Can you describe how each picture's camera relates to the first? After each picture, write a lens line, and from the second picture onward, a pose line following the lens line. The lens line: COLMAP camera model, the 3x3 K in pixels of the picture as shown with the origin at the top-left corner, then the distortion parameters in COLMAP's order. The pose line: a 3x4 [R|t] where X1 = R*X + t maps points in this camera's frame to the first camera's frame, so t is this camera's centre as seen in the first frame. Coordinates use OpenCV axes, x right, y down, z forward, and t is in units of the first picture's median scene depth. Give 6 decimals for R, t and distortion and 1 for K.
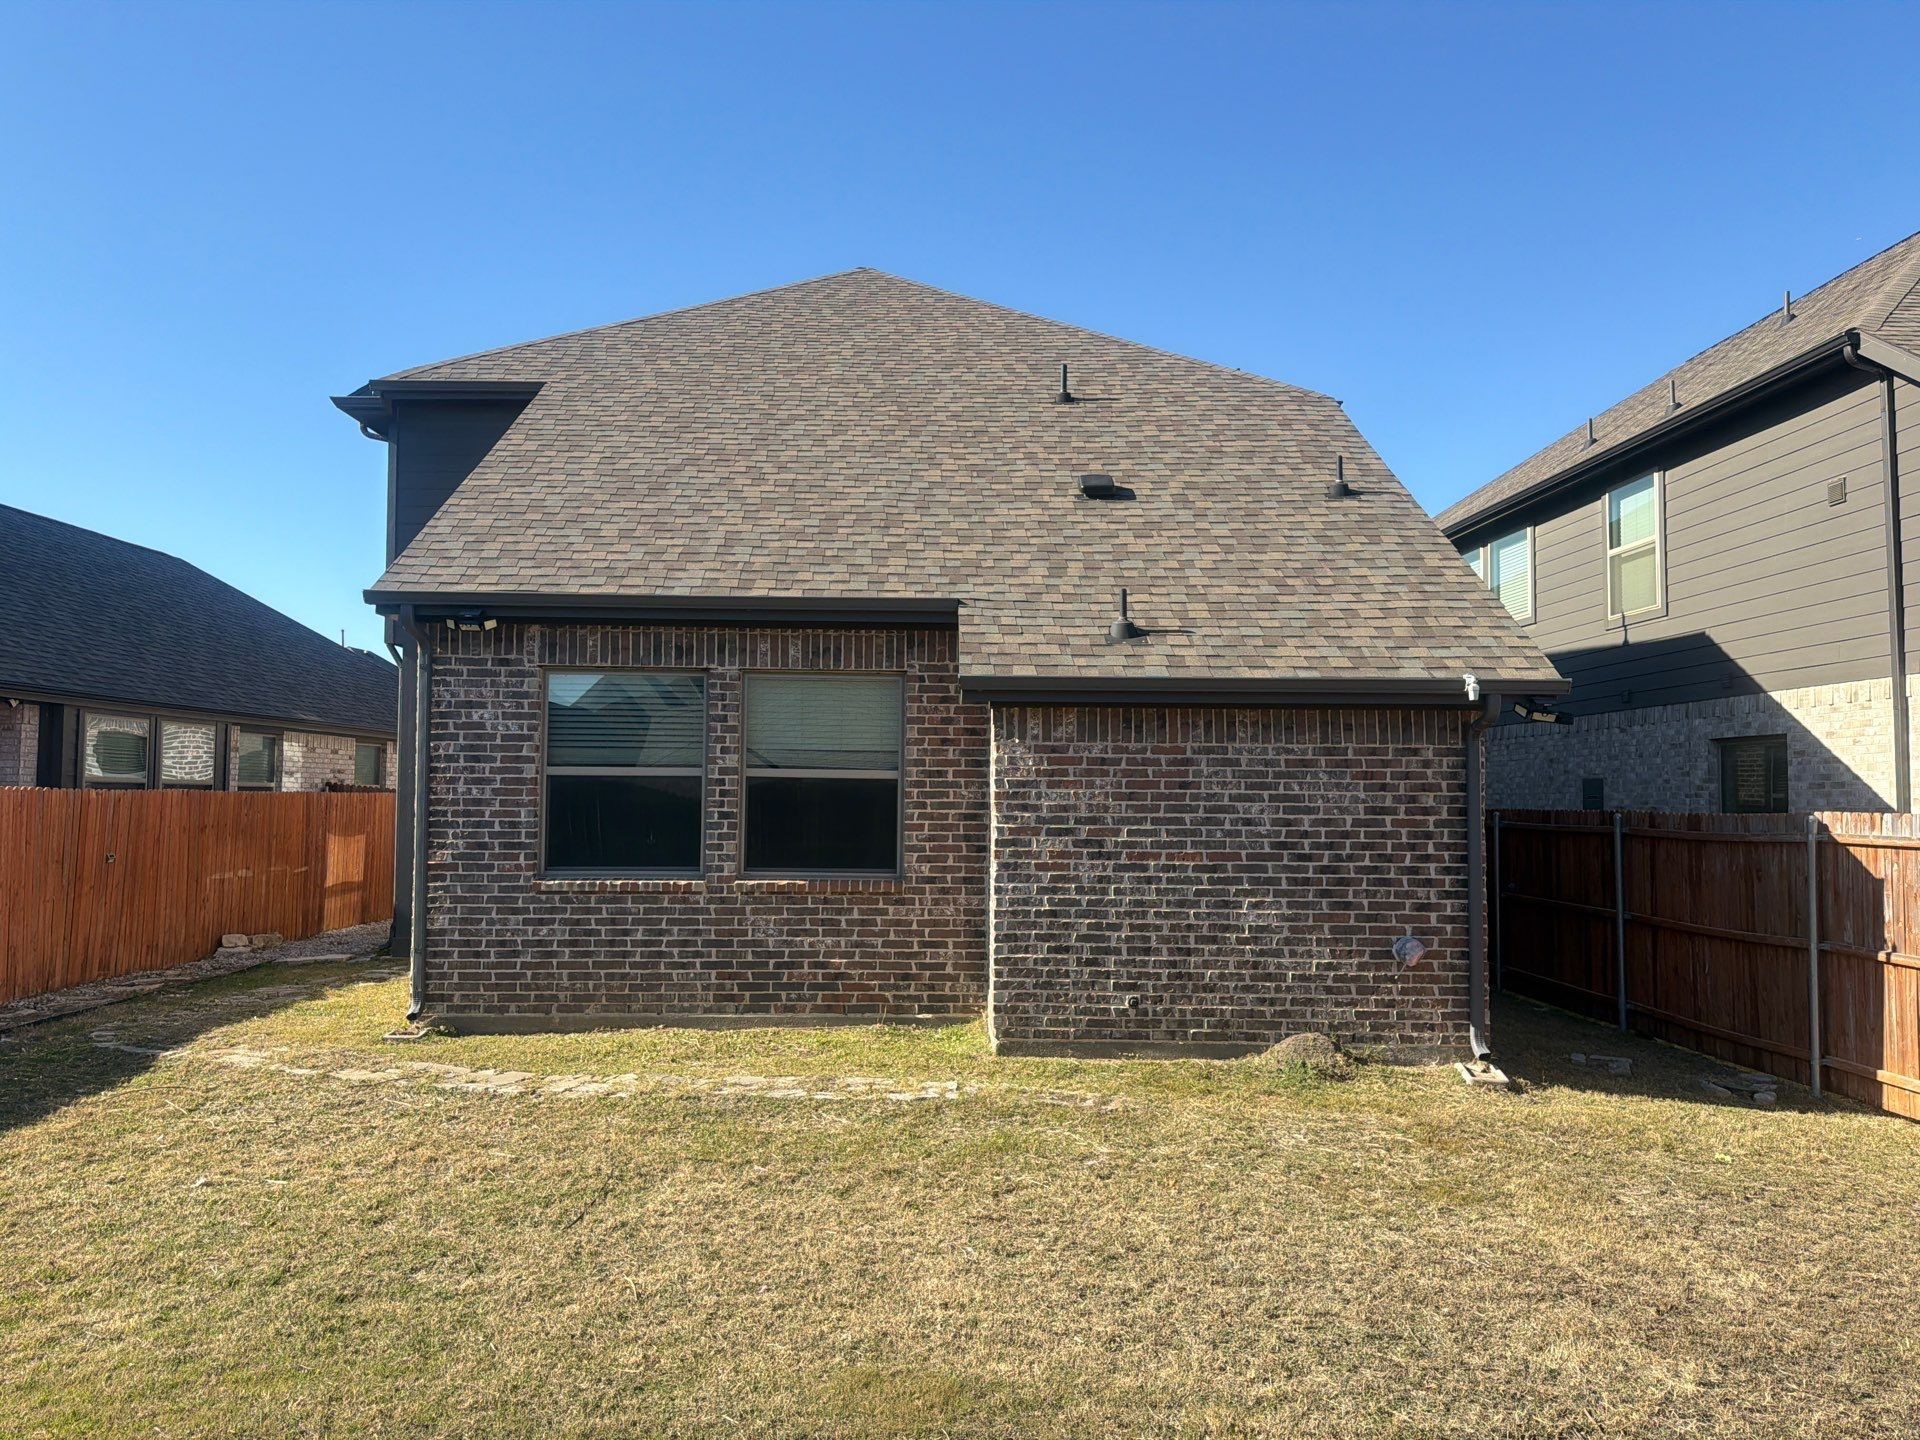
lens RADIAL K [[1341.0, 0, 932.0], [0, 1341.0, 717.9], [0, 0, 1]] dist [0.089773, -0.100235]
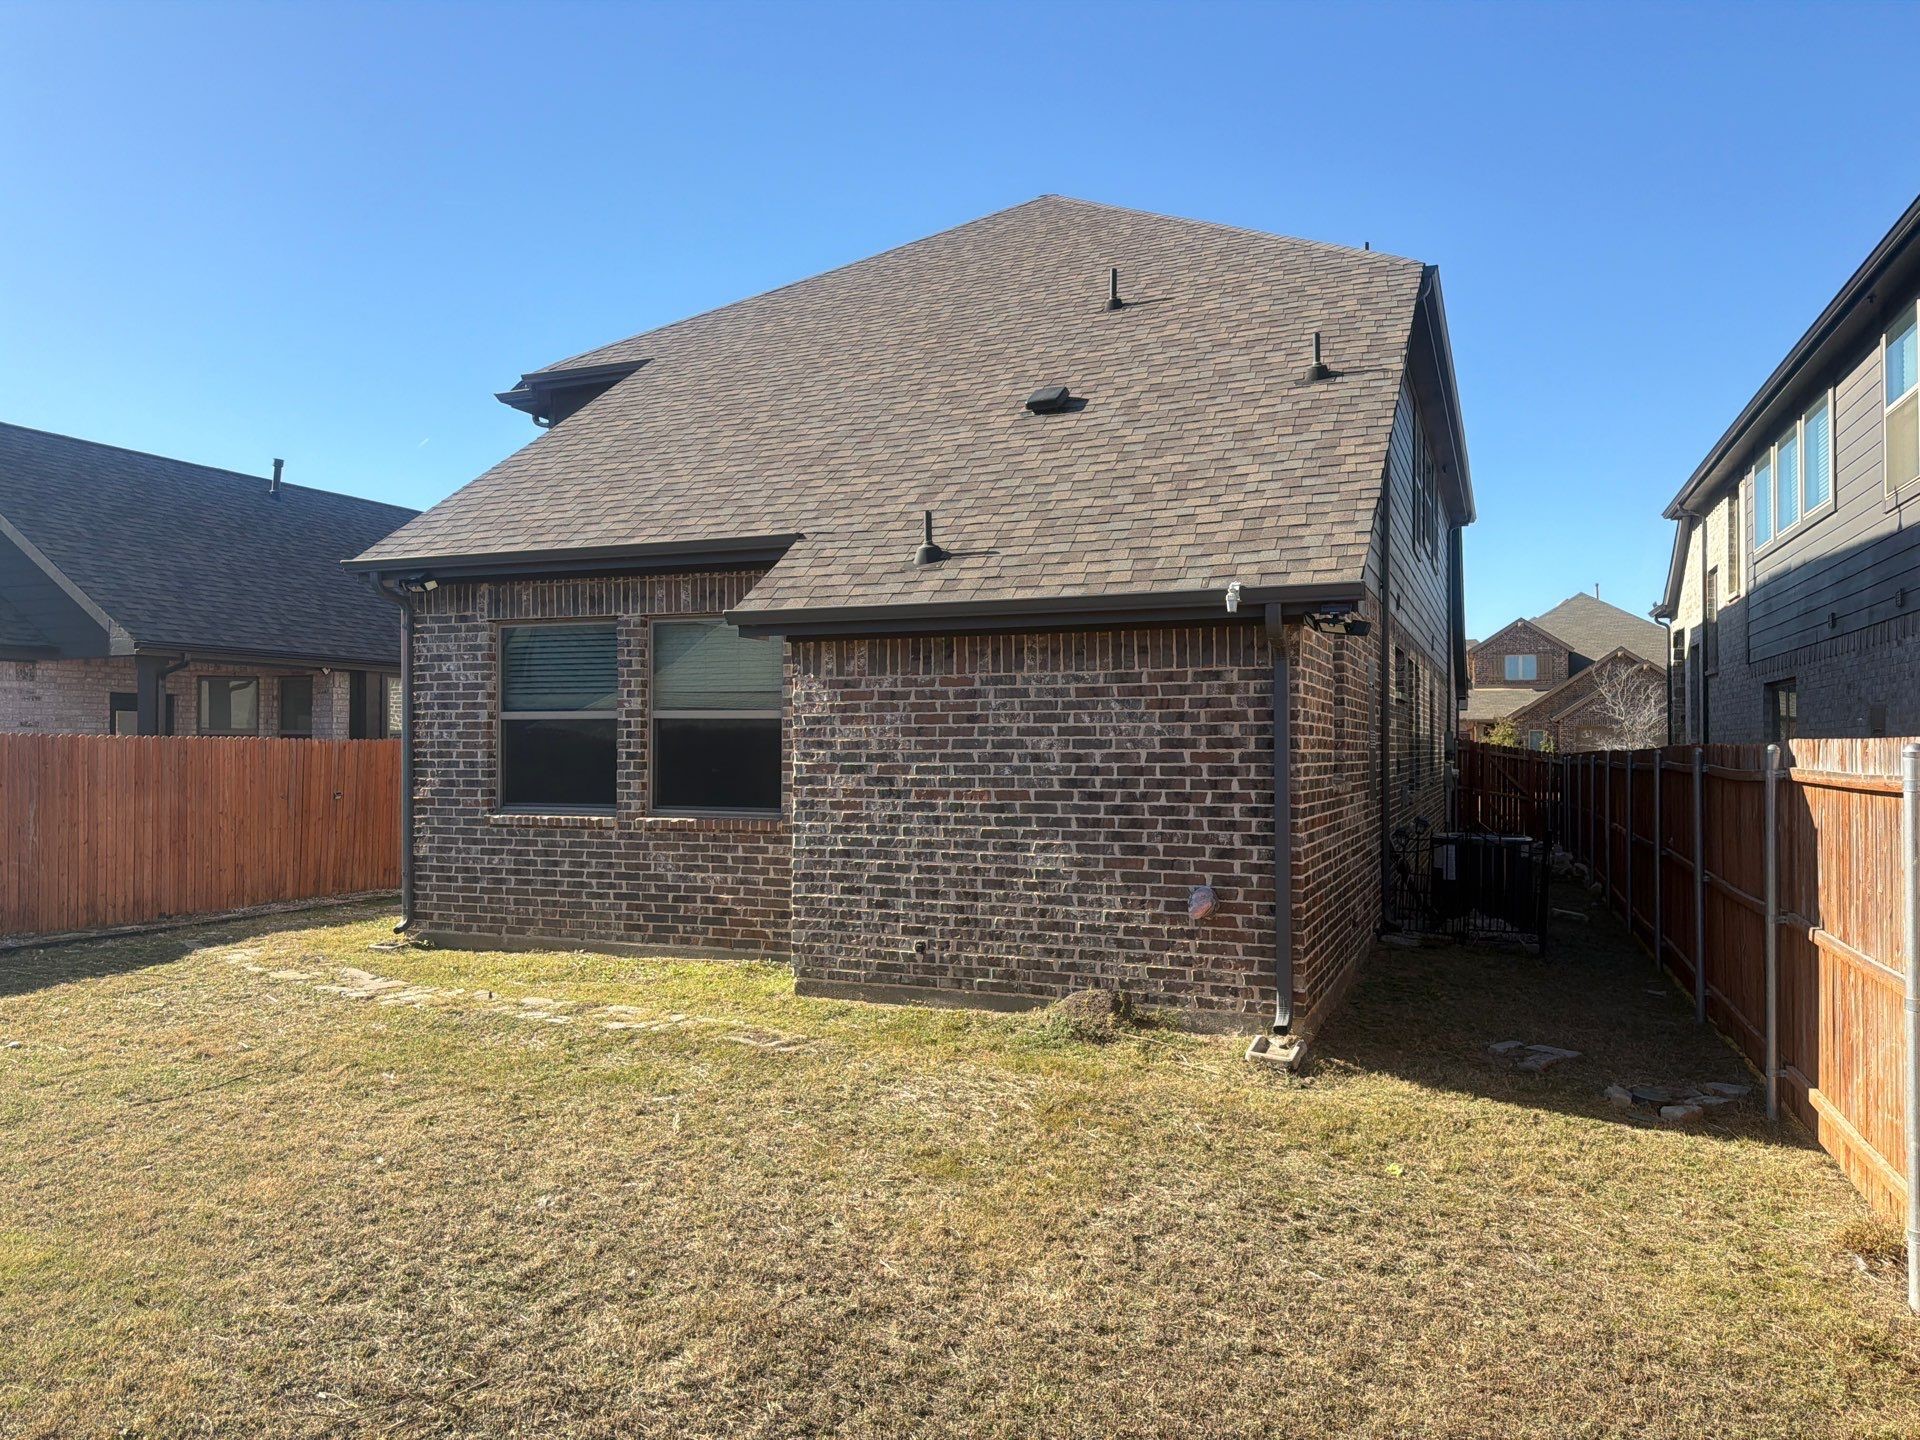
lens RADIAL K [[1341.0, 0, 961.7], [0, 1341.0, 725.5], [0, 0, 1]] dist [0.089773, -0.100235]
pose [[0.920457, -0.014588, -0.390571, 0.509287], [0.030027, 0.998989, 0.033453, 0.022182], [0.389688, -0.042520, 0.919965, 0.136014]]
